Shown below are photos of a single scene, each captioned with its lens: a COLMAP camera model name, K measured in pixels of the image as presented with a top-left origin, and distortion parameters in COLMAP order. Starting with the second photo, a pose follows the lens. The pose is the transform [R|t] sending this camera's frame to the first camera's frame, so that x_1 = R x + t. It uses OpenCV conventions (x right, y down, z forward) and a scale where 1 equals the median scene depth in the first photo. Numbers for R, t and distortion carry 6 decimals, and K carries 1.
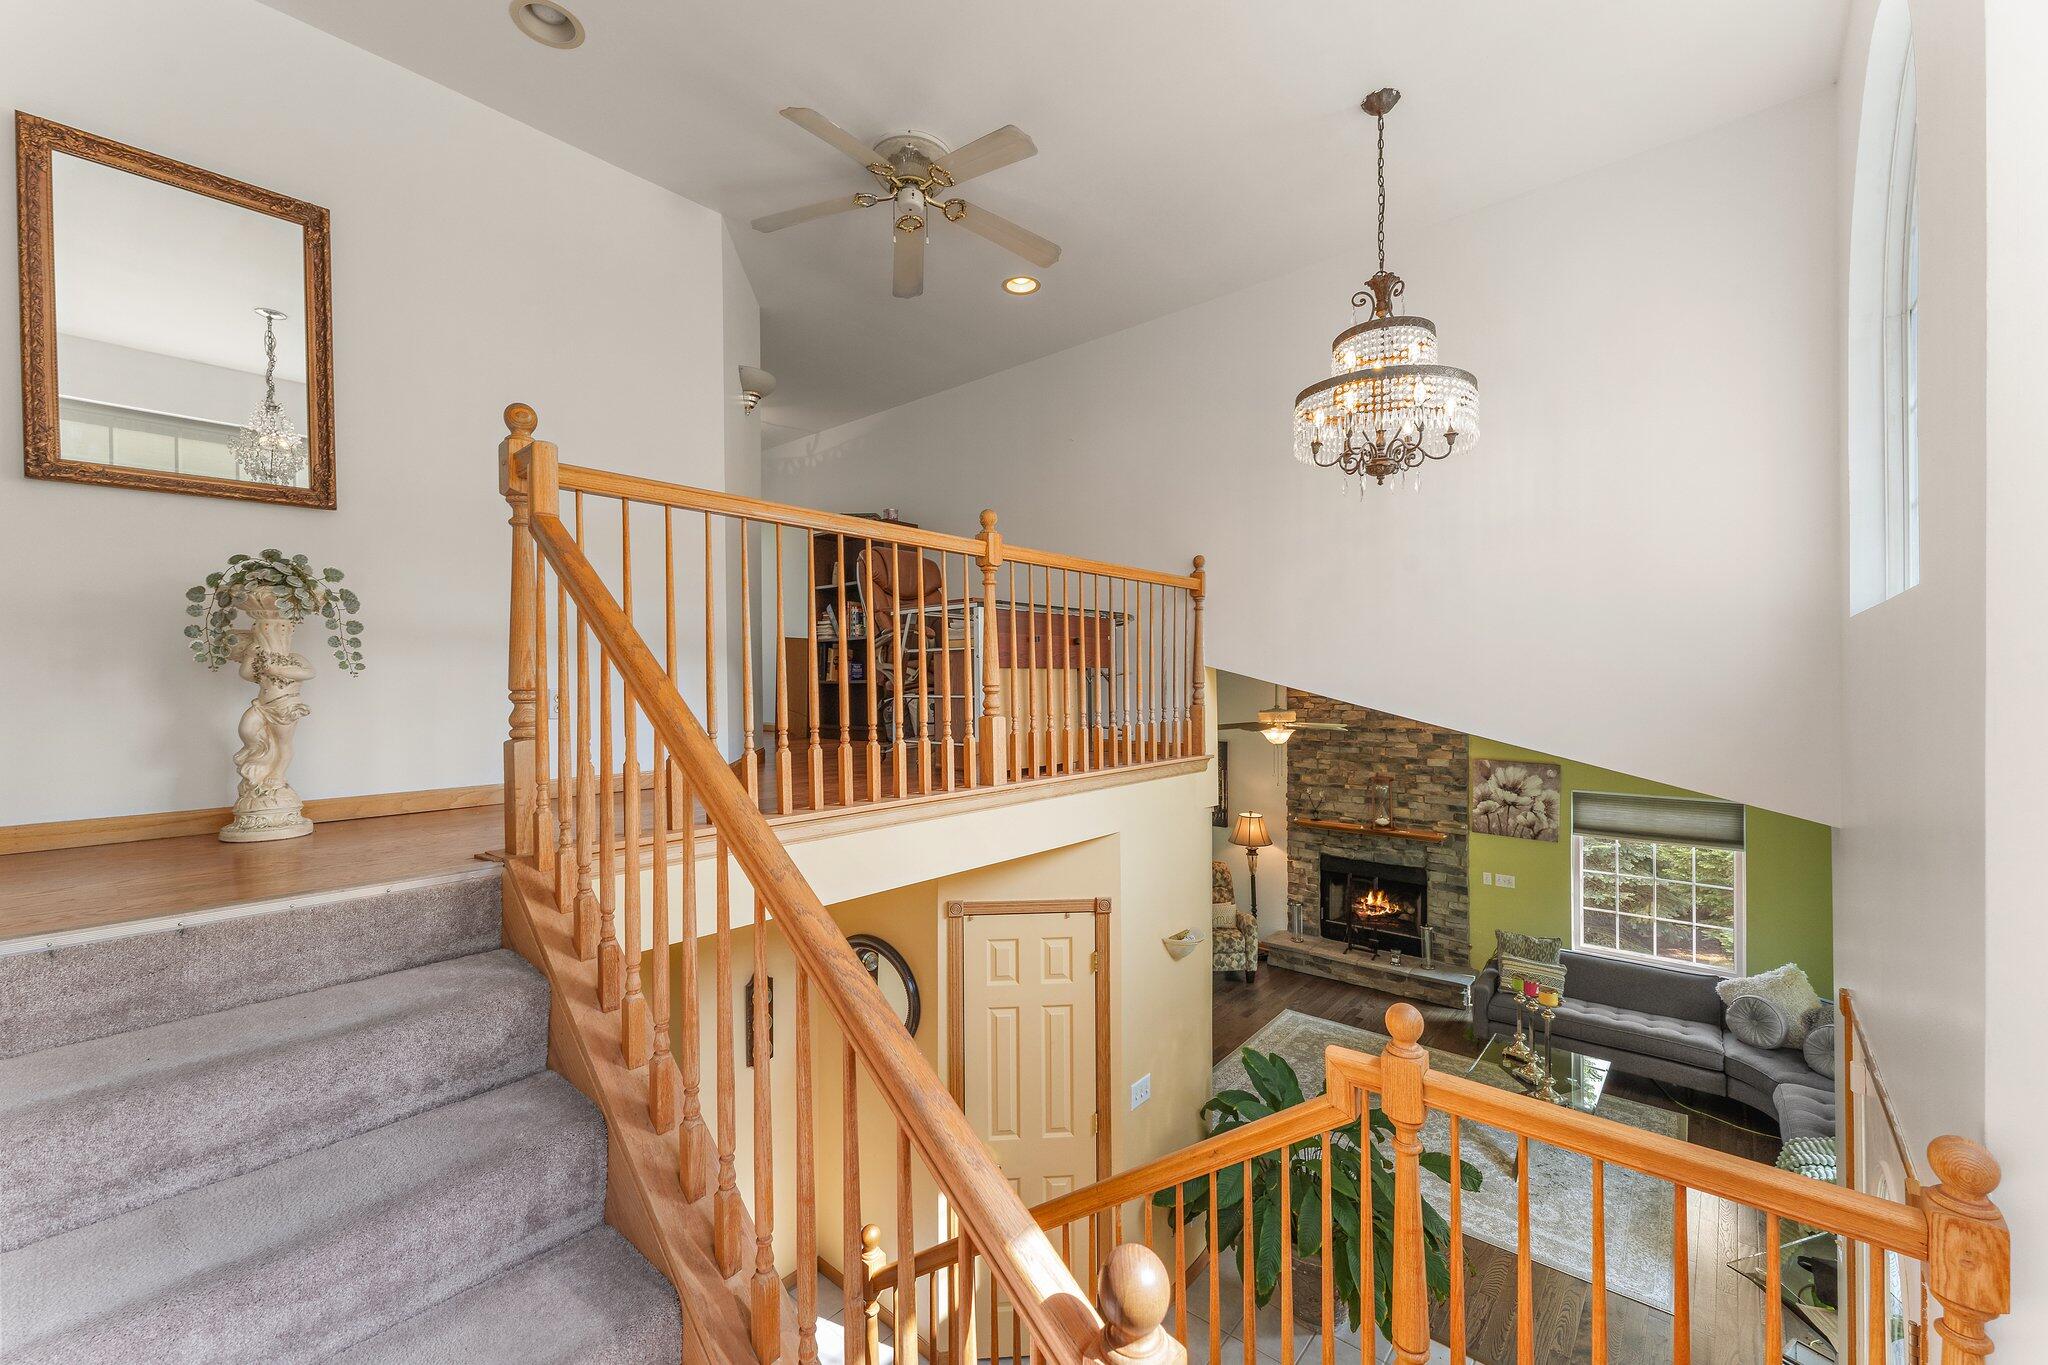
lens RADIAL K [[818.1, 0, 1031.1], [0, 818.1, 682.3], [0, 0, 1]] dist [0.000357, 0.000413]
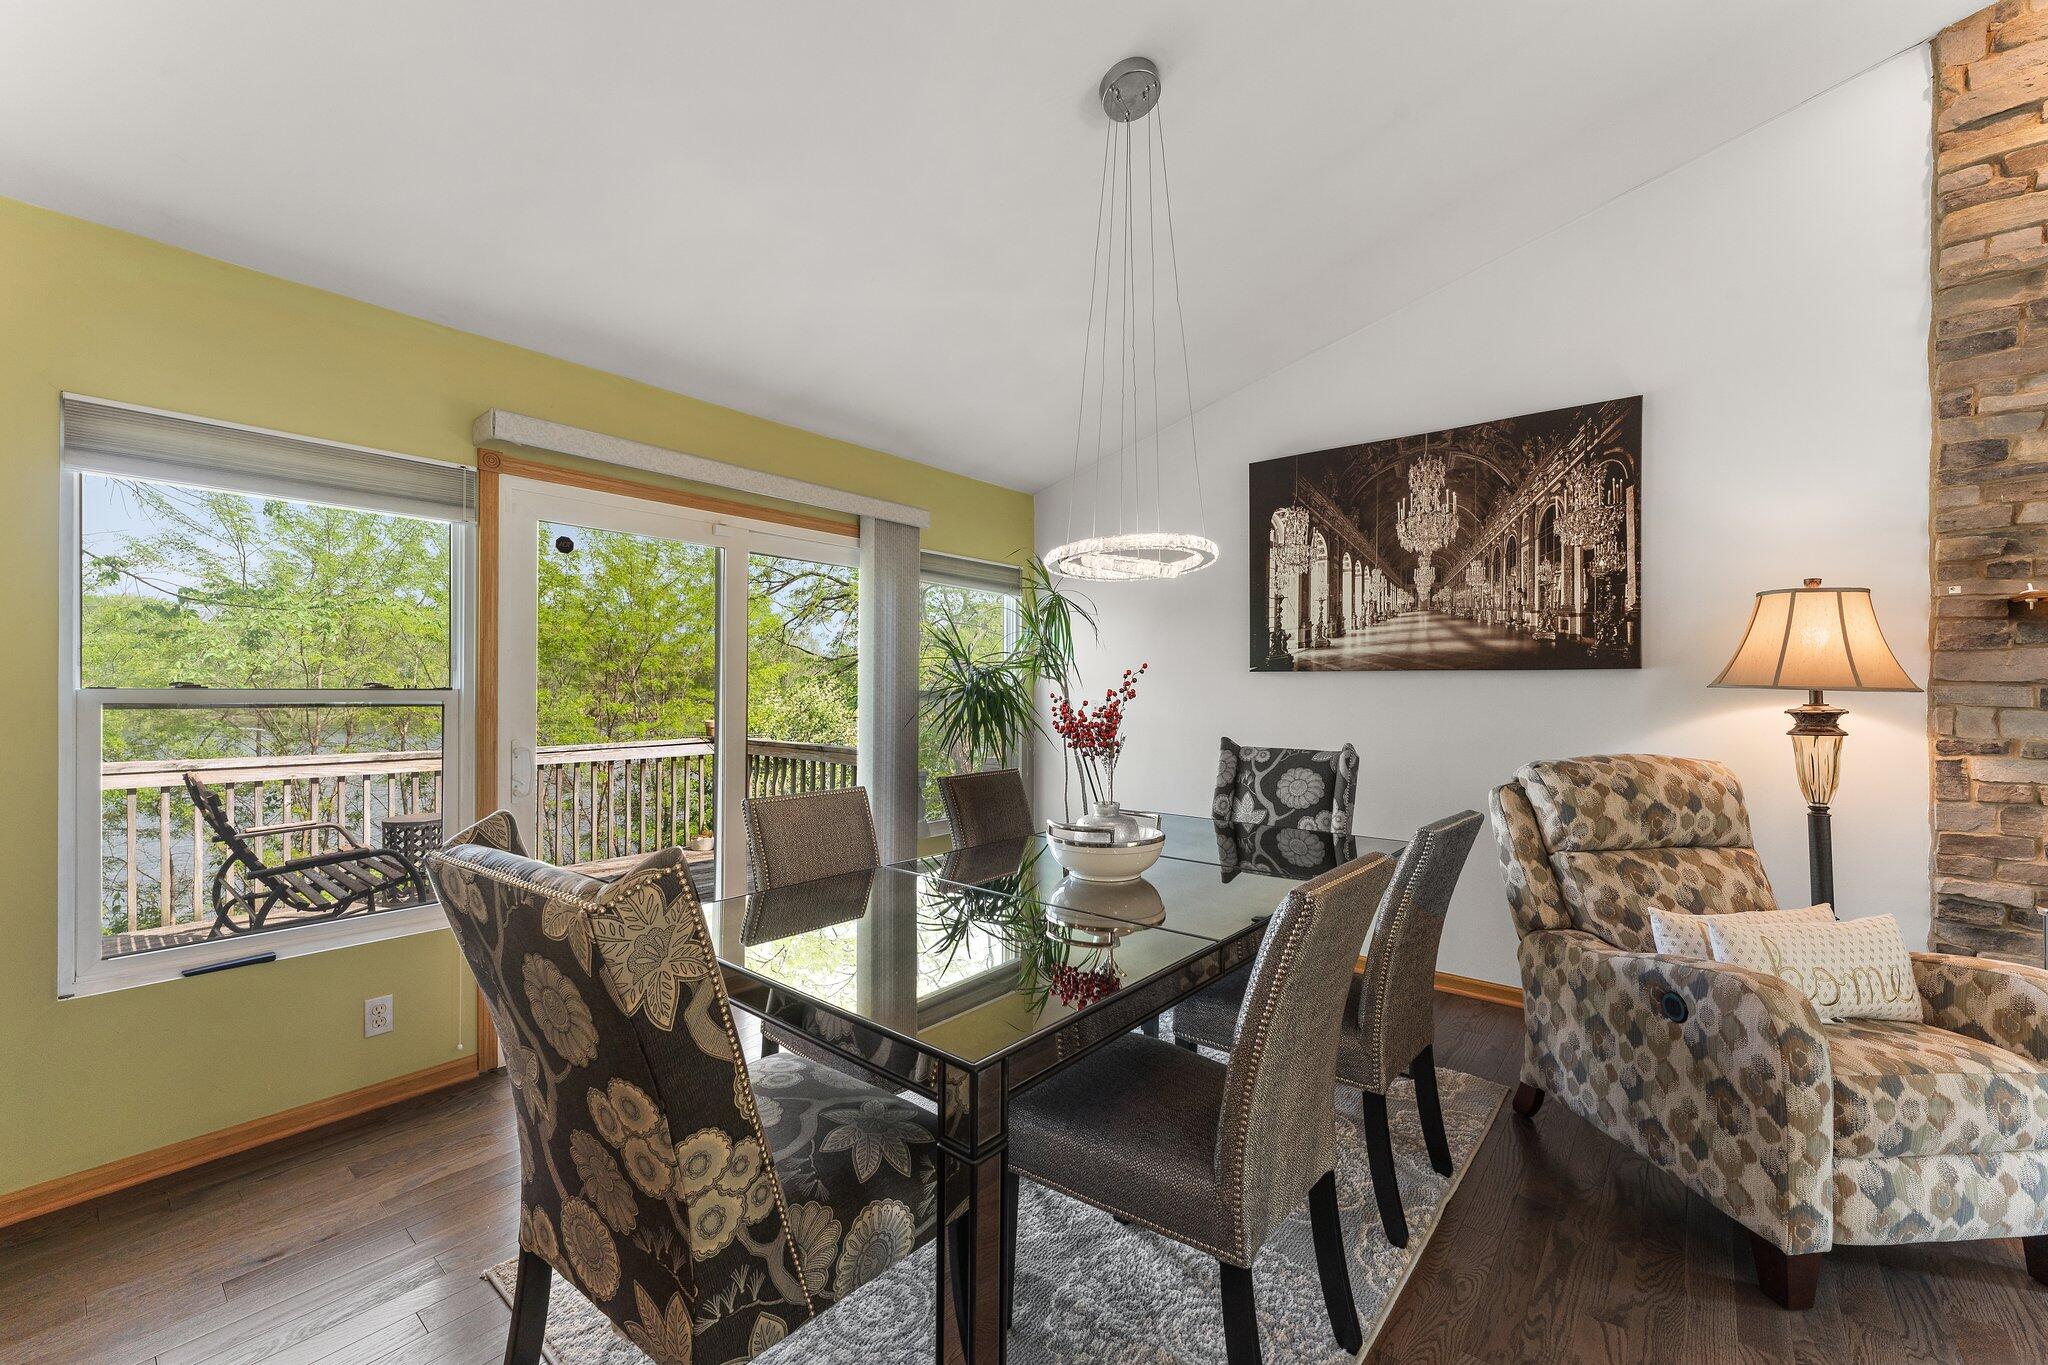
lens RADIAL K [[818.1, 0, 1025.7], [0, 818.1, 683.7], [0, 0, 1]] dist [0.000357, 0.000413]
pose [[0.999778, 0.011900, 0.017386, -0.002812], [-0.011758, 0.999897, -0.008258, 0.226078], [-0.017483, 0.008052, 0.999815, 0.826891]]
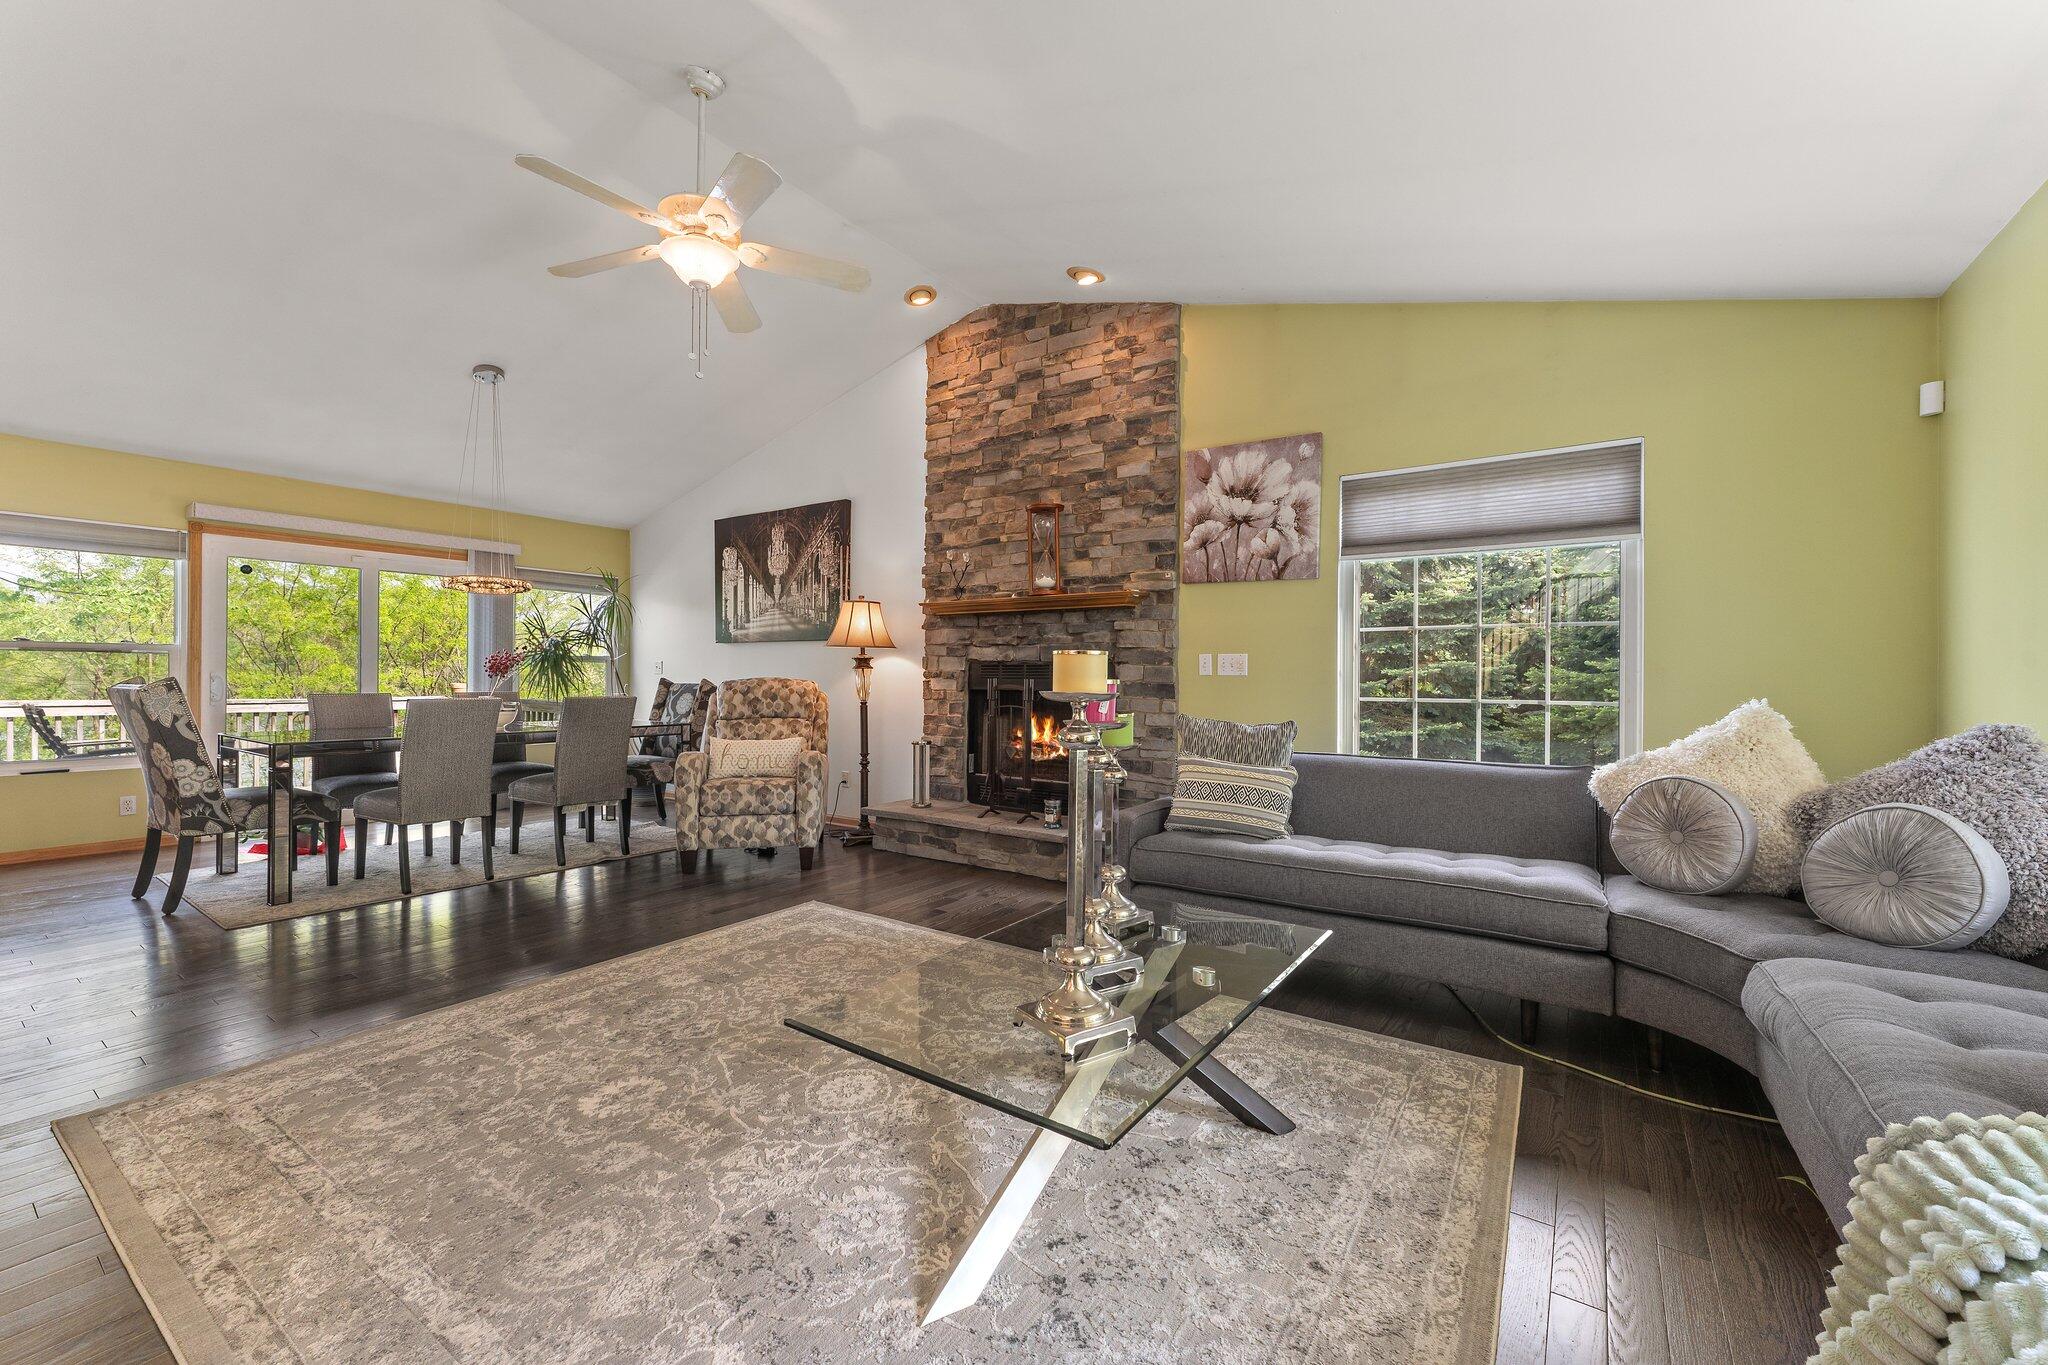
lens RADIAL K [[818.1, 0, 1029.1], [0, 818.1, 675.1], [0, 0, 1]] dist [0.000357, 0.000413]
pose [[0.994481, 0.012905, 0.104121, 0.373345], [-0.012402, 0.999908, -0.005479, 0.246836], [-0.104182, 0.004157, 0.994550, 0.451785]]
